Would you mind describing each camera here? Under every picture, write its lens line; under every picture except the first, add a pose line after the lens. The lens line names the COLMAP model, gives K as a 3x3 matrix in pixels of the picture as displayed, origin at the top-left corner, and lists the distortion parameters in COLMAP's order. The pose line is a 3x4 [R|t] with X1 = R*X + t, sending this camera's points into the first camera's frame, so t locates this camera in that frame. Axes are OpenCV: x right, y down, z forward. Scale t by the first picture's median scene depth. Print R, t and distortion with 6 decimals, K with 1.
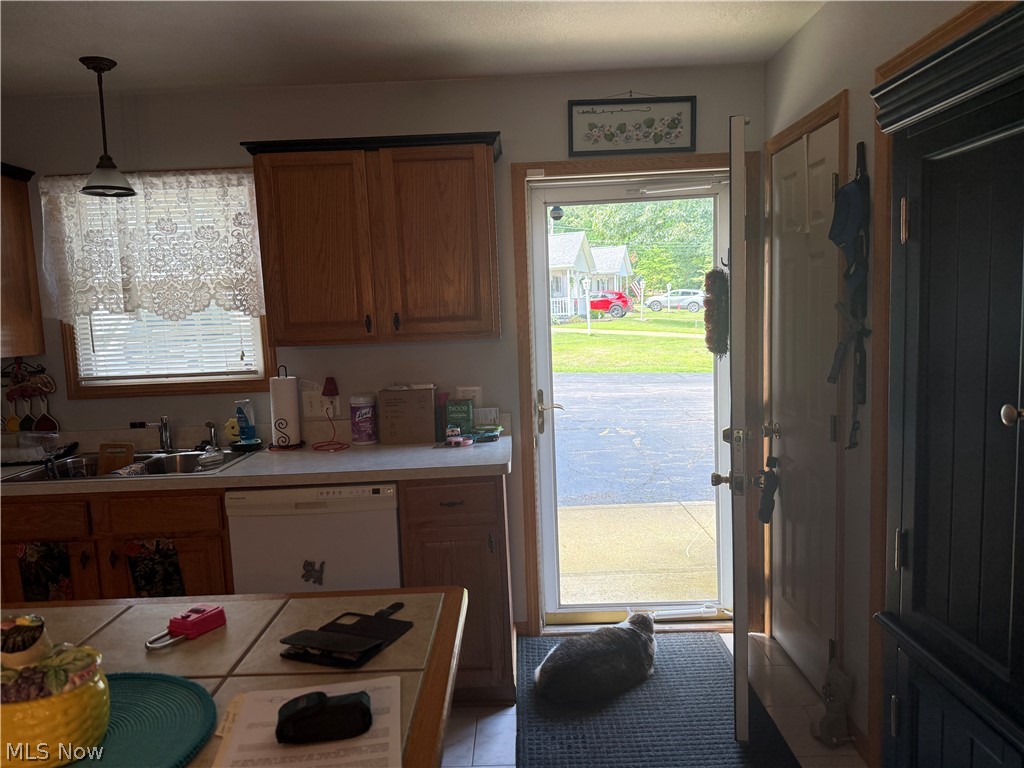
lens RADIAL K [[715.7, 0, 507.3], [0, 715.7, 389.5], [0, 0, 1]] dist [0.080696, -0.117113]
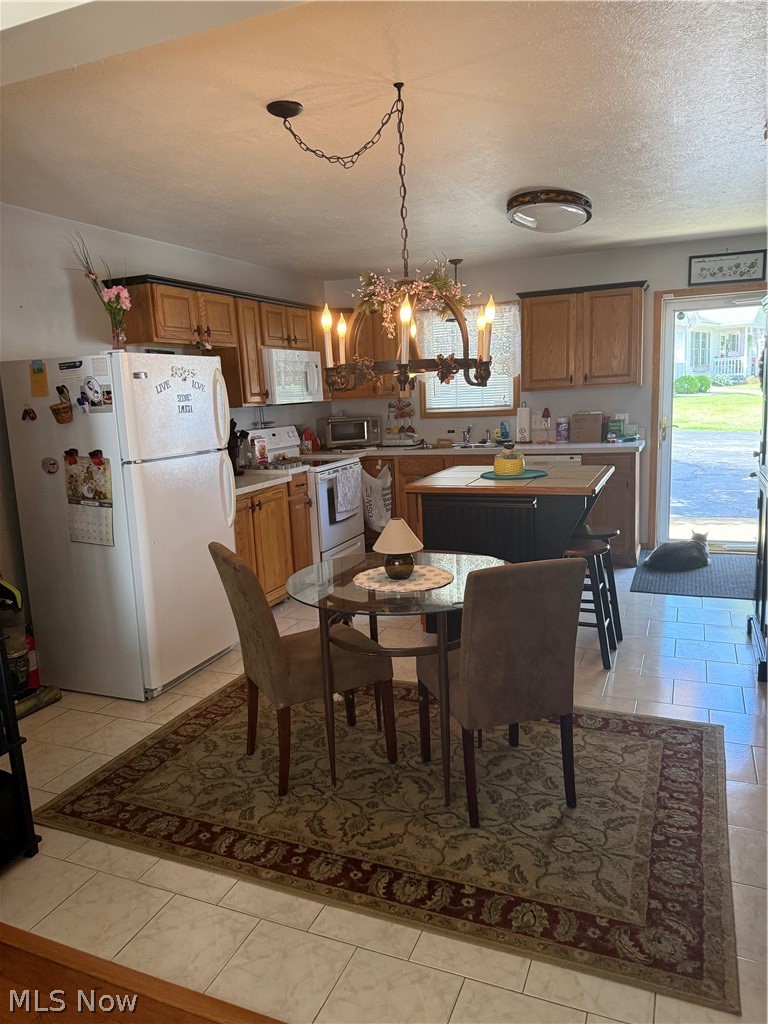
lens RADIAL K [[684.8, 0, 387.2], [0, 684.8, 517.2], [0, 0, 1]] dist [0.094981, -0.126679]
pose [[0.925599, 0.067282, -0.372477, 0.078440], [-0.032027, 0.994467, 0.100048, 0.115471], [0.377147, -0.080675, 0.922633, -1.019905]]
